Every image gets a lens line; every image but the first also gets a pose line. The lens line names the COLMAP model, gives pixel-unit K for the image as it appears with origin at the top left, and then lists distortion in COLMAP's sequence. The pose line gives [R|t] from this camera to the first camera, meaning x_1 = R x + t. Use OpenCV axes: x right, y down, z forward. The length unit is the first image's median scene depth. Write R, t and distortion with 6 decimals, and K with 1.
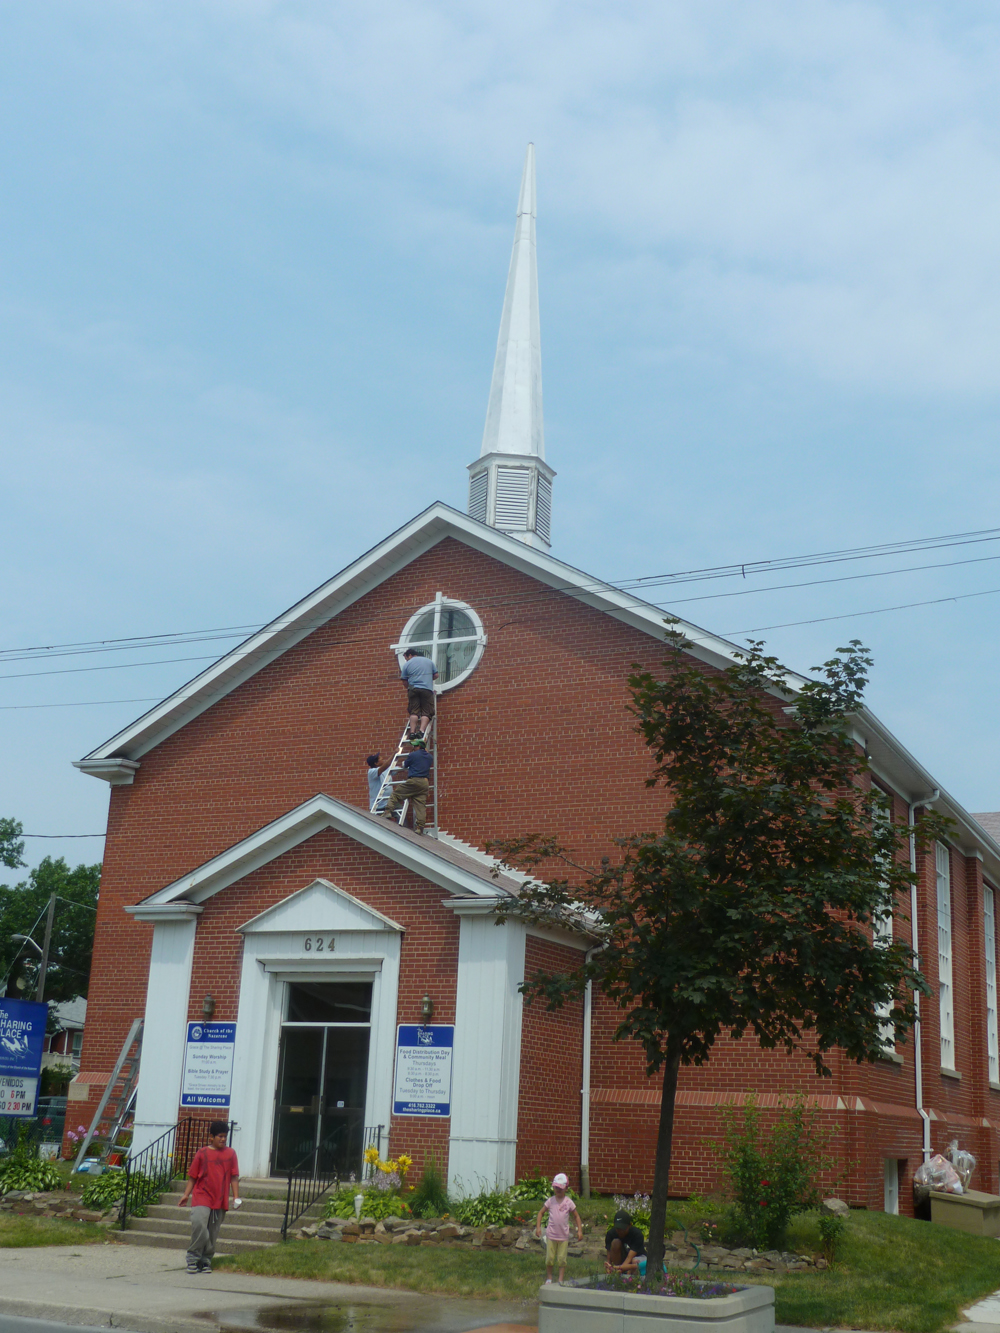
lens RADIAL K [[1553.7, 0, 502.8], [0, 1553.7, 665.7], [0, 0, 1]] dist [-0.024690, 0.000000]
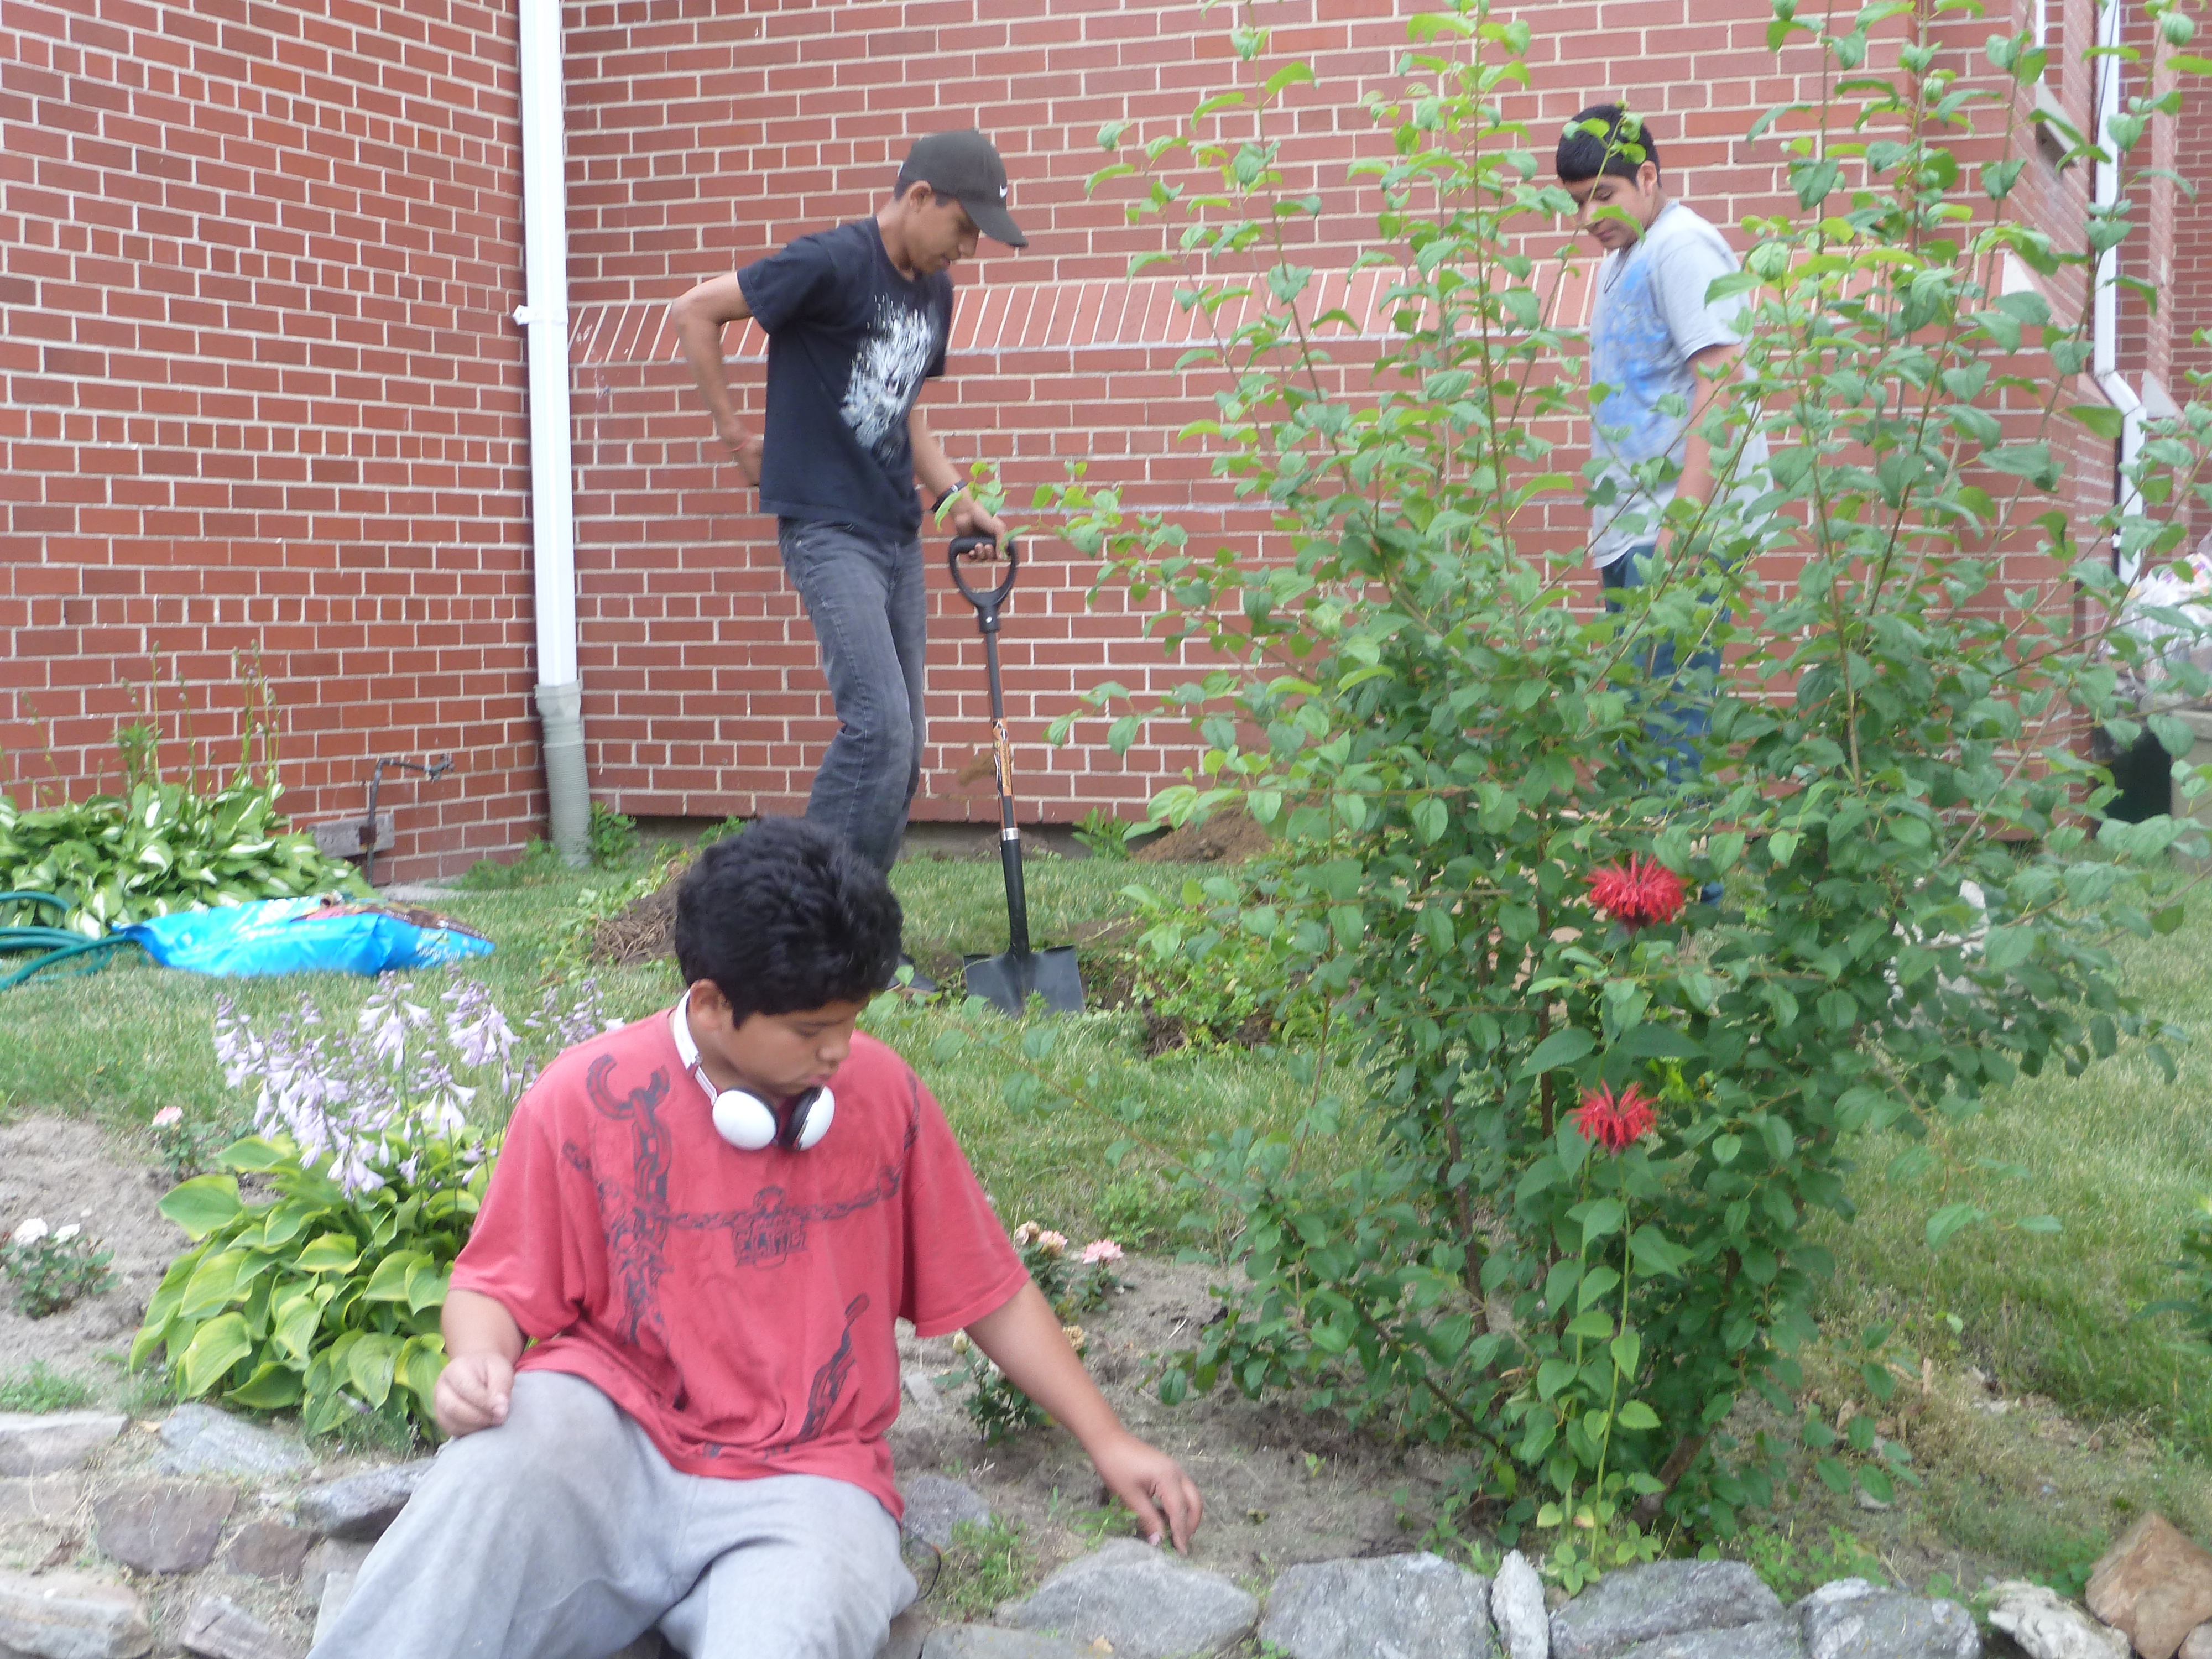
lens RADIAL K [[3081.1, 0, 1105.5], [0, 3081.1, 828.5], [0, 0, 1]] dist [-0.043394, 0.000000]
pose [[0.996484, -0.054625, 0.063531, 0.095570], [0.027478, 0.929378, 0.368105, 0.197723], [-0.079152, -0.365065, 0.927611, 0.626582]]
